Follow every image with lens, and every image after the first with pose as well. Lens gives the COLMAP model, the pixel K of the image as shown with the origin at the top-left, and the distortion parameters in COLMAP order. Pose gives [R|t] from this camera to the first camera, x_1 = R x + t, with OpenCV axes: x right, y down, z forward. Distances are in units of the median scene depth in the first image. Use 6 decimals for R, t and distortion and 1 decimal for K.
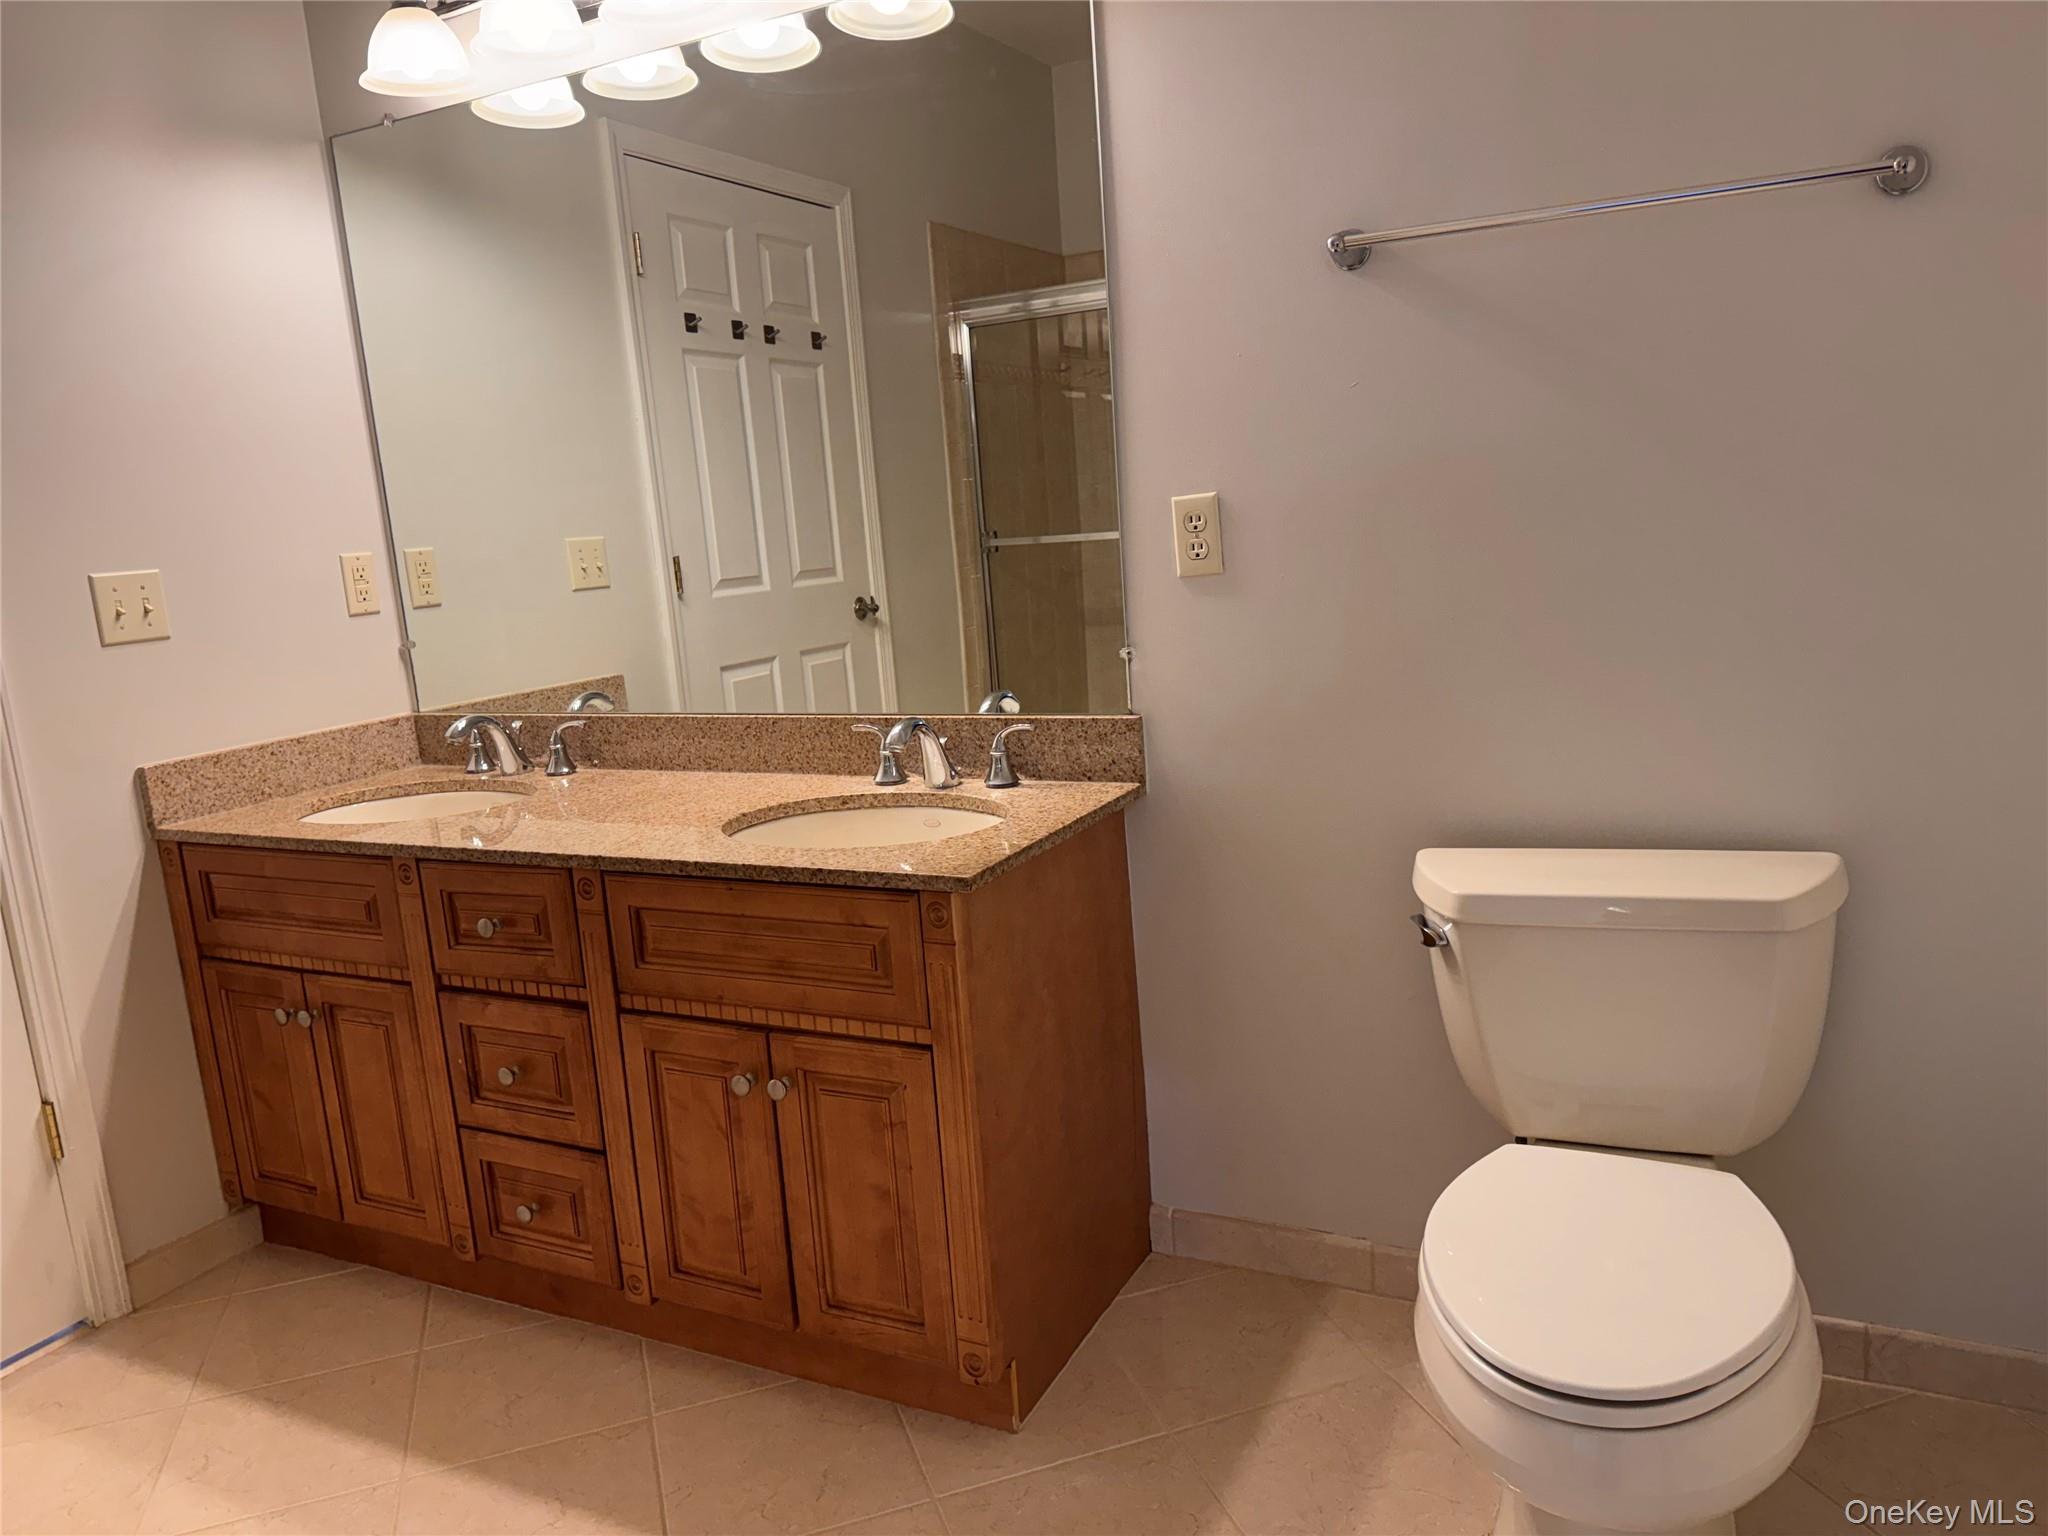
lens RADIAL K [[1438.0, 0, 1017.6], [0, 1438.0, 773.6], [0, 0, 1]] dist [0.135658, -0.224029]
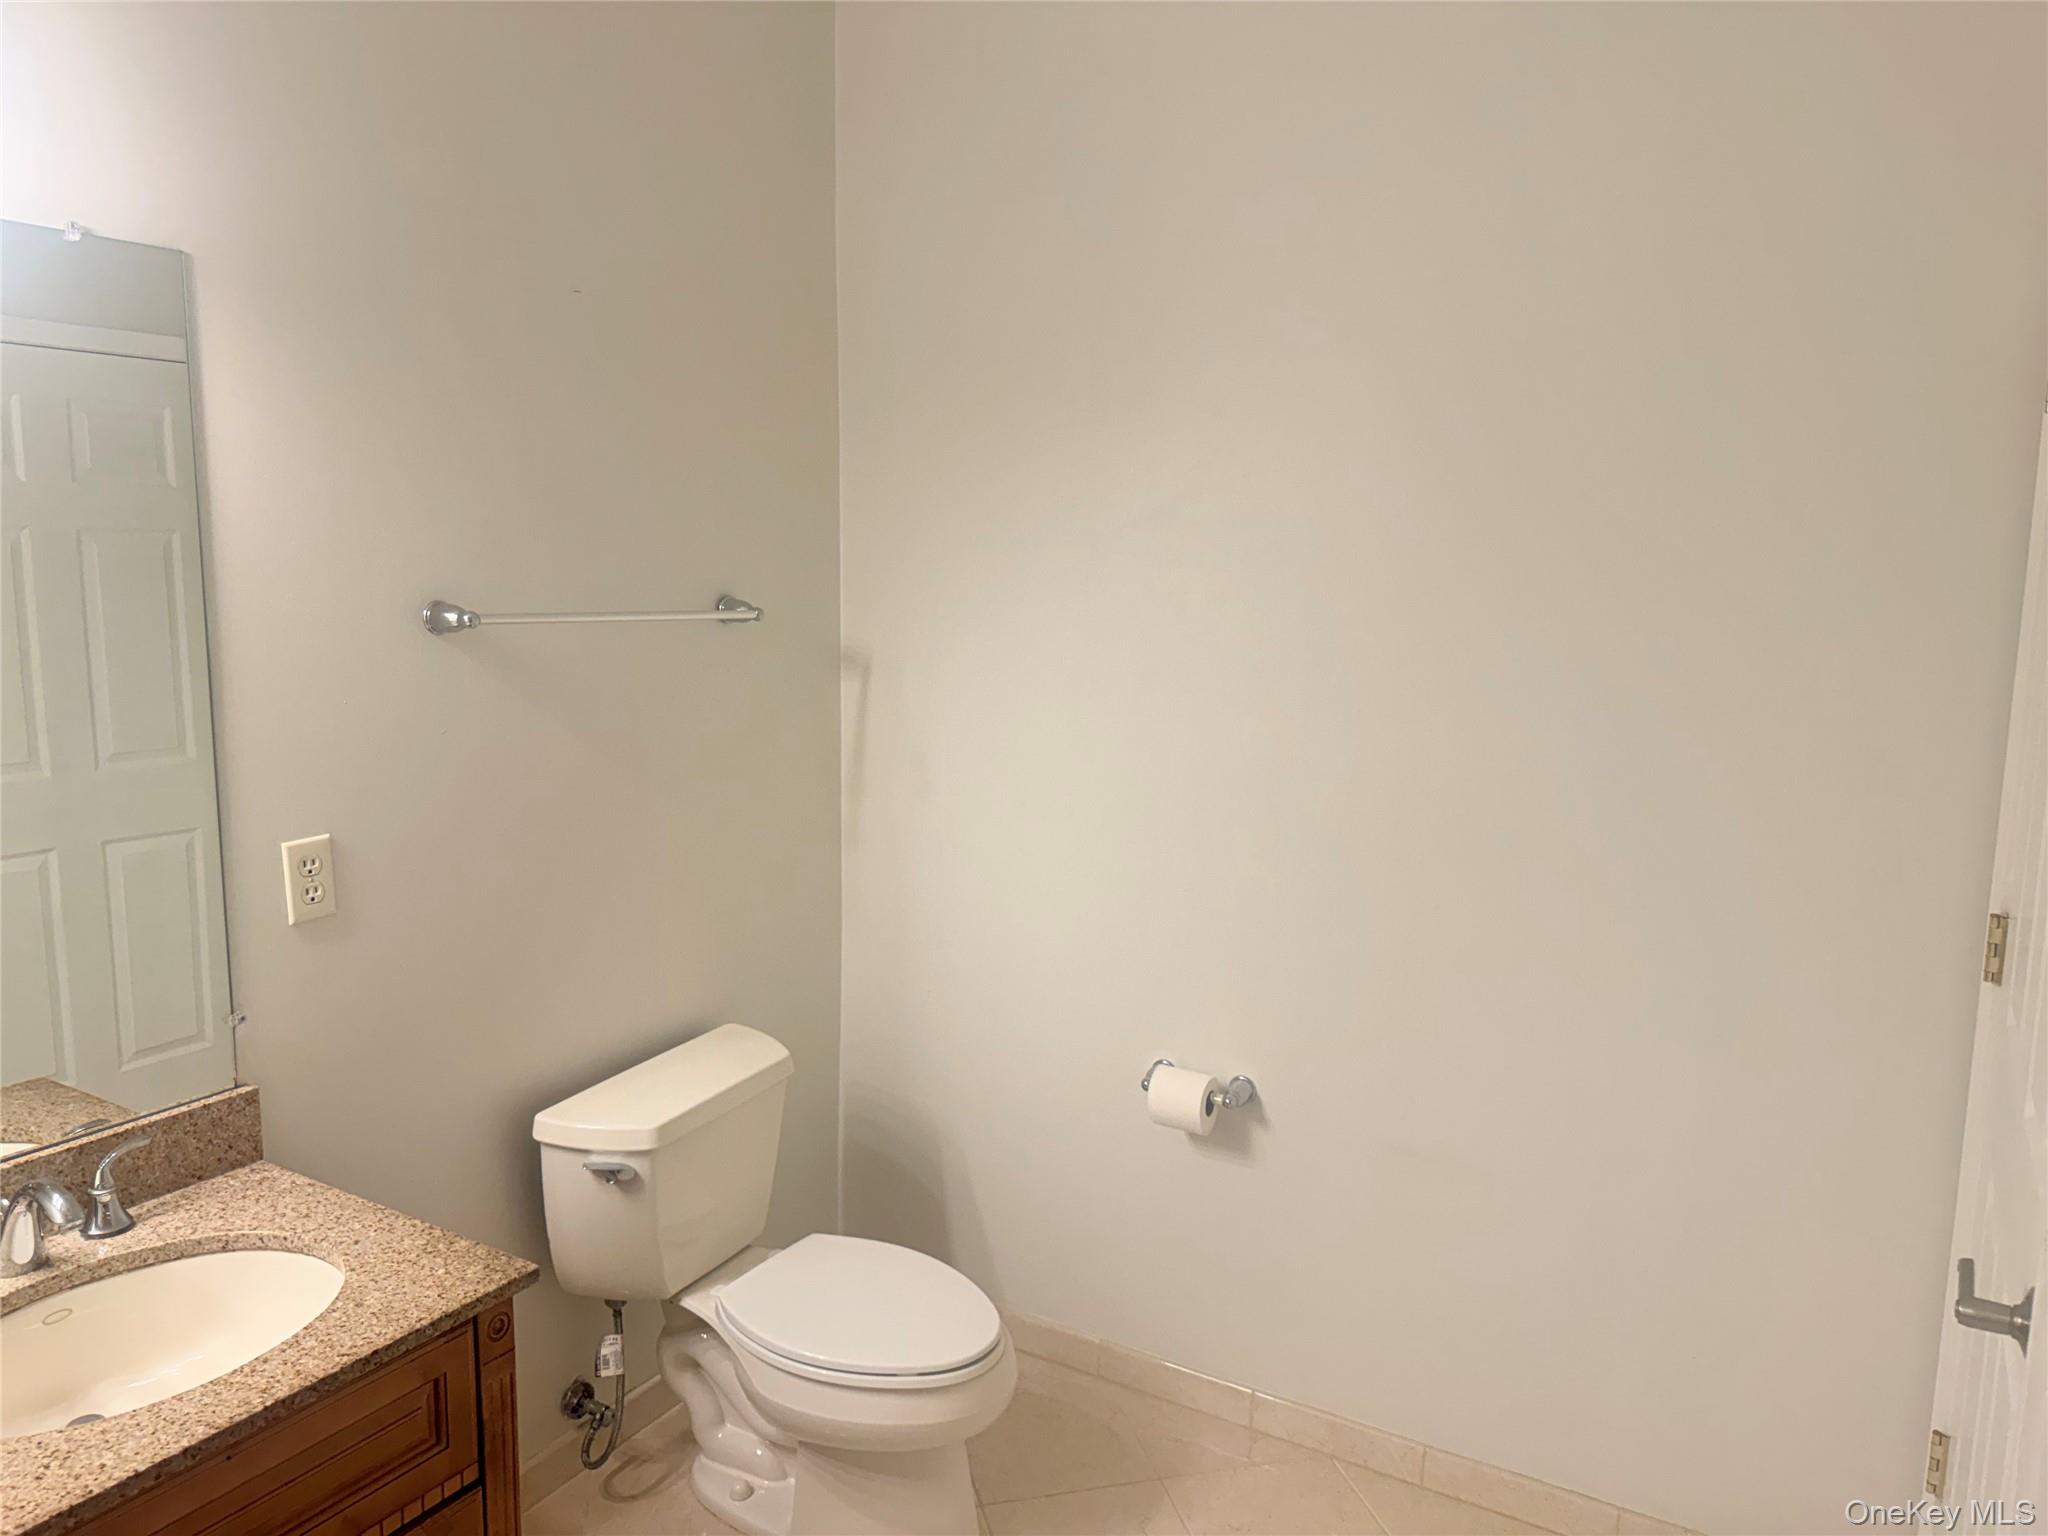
lens RADIAL K [[1434.8, 0, 1025.3], [0, 1434.8, 772.2], [0, 0, 1]] dist [0.008114, 0.001861]
pose [[0.070771, -0.073512, 0.994780, -0.670385], [0.164618, 0.984467, 0.061039, -0.183948], [-0.983815, 0.159439, 0.081773, 0.382729]]
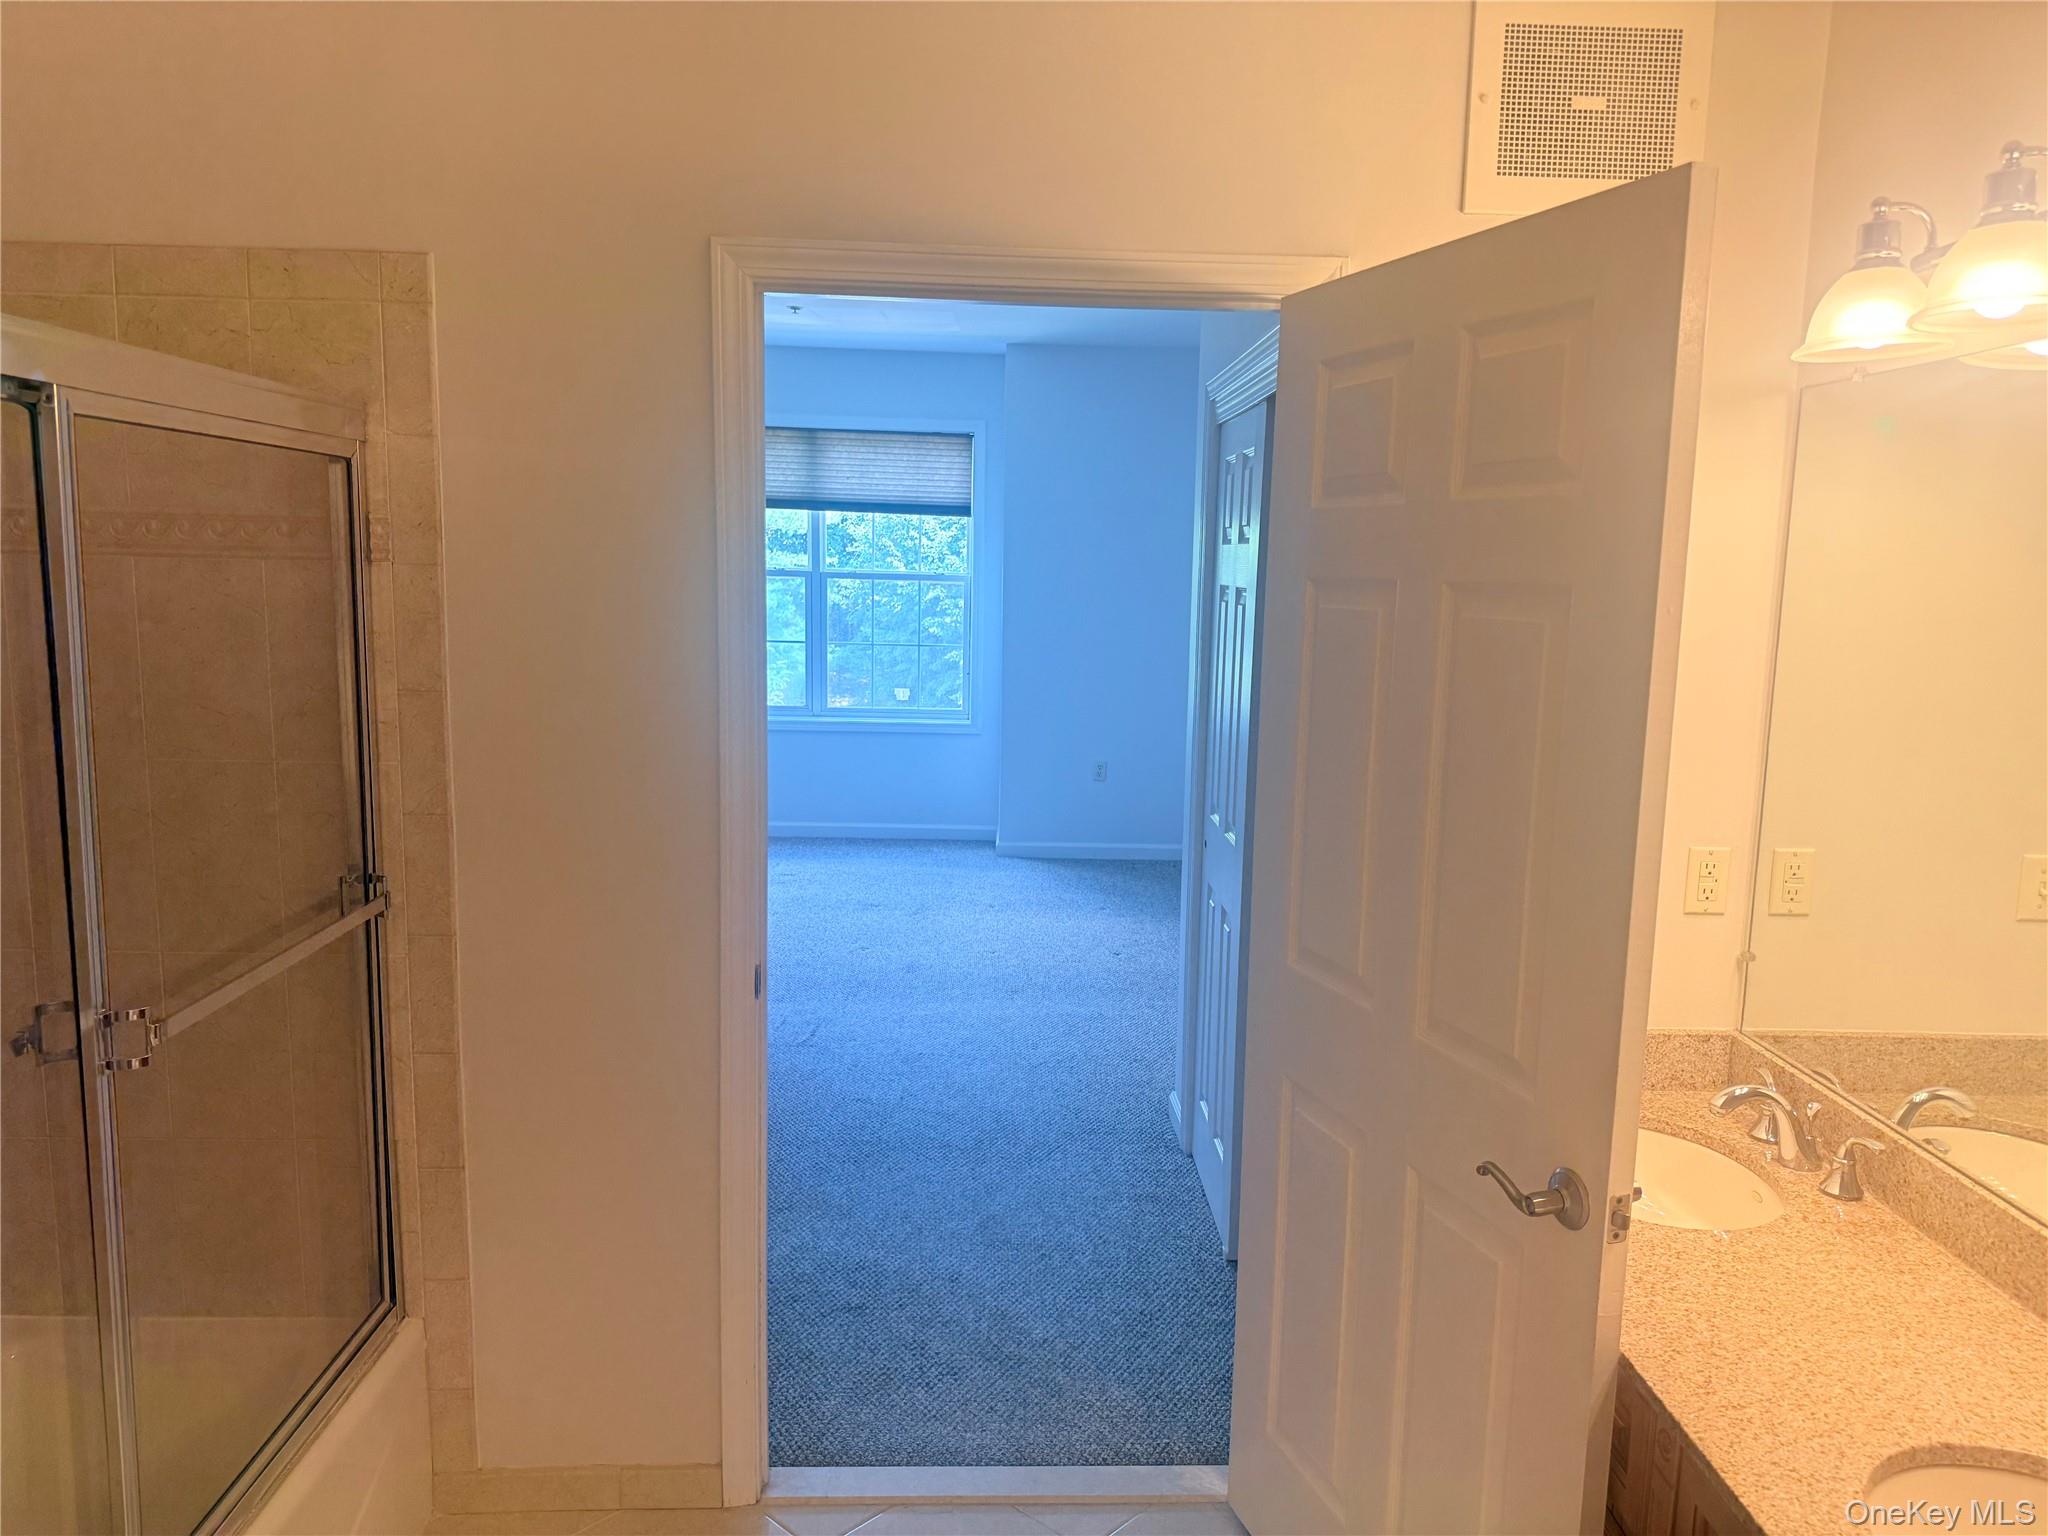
lens RADIAL K [[1458.1, 0, 1031.1], [0, 1458.1, 758.9], [0, 0, 1]] dist [-0.001200, -0.005953]
pose [[0.475611, 0.204993, -0.855437, 0.108802], [-0.219171, 0.969415, 0.110450, -0.236644], [0.851915, 0.134956, 0.505992, 0.221510]]
